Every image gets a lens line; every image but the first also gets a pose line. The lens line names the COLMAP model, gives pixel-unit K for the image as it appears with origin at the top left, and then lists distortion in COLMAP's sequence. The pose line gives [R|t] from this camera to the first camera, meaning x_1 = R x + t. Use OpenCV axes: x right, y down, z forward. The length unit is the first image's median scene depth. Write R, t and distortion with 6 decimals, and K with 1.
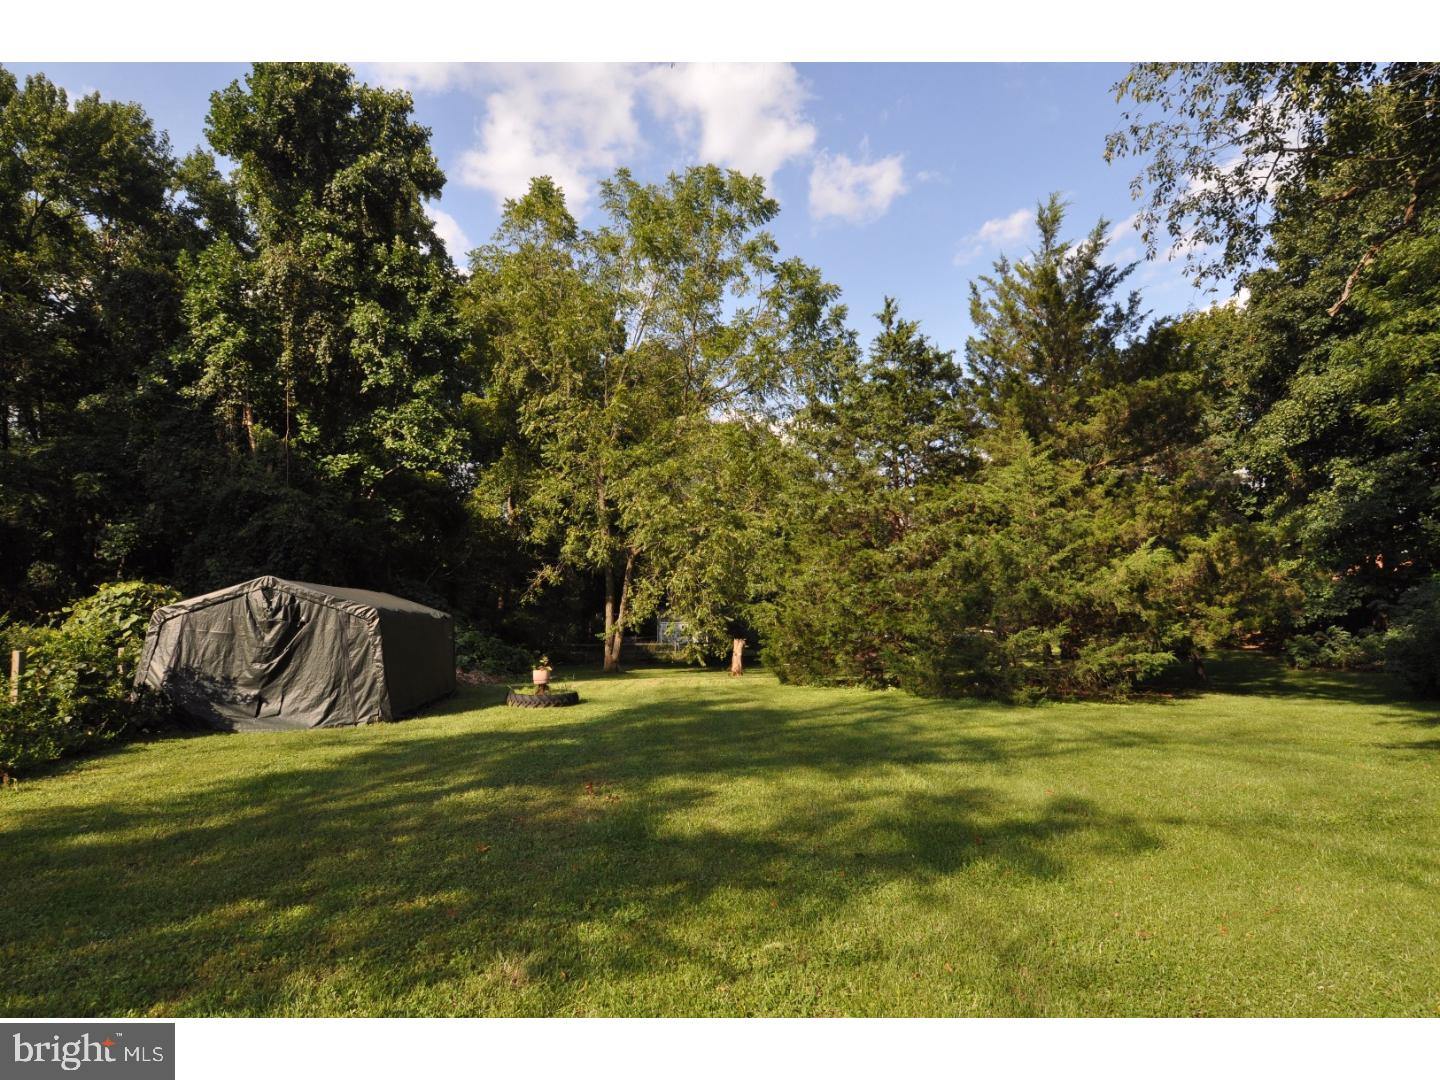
lens RADIAL K [[821.4, 0, 720.0], [0, 821.4, 540.0], [0, 0, 1]] dist [0.055002, 0.000703]
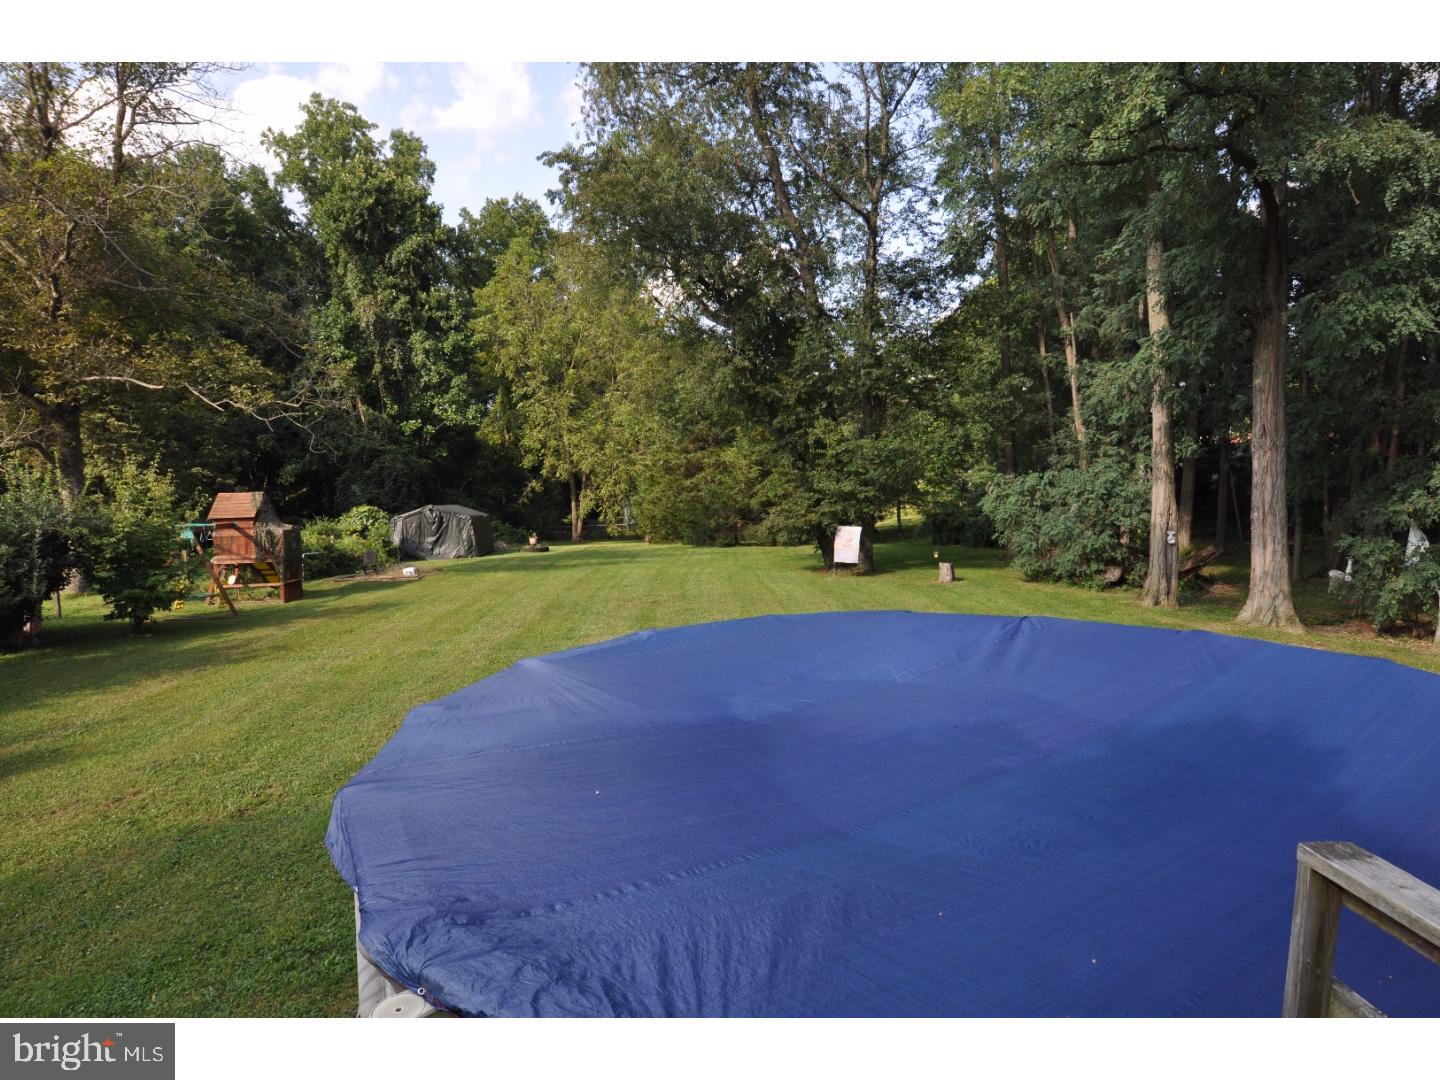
lens RADIAL K [[854.8, 0, 720.0], [0, 854.8, 540.0], [0, 0, 1]] dist [0.094269, -0.000128]
pose [[0.999717, -0.023800, 0.000670, 0.185783], [0.023433, 0.988504, 0.149368, -0.112793], [-0.004217, -0.149310, 0.988781, -0.842540]]
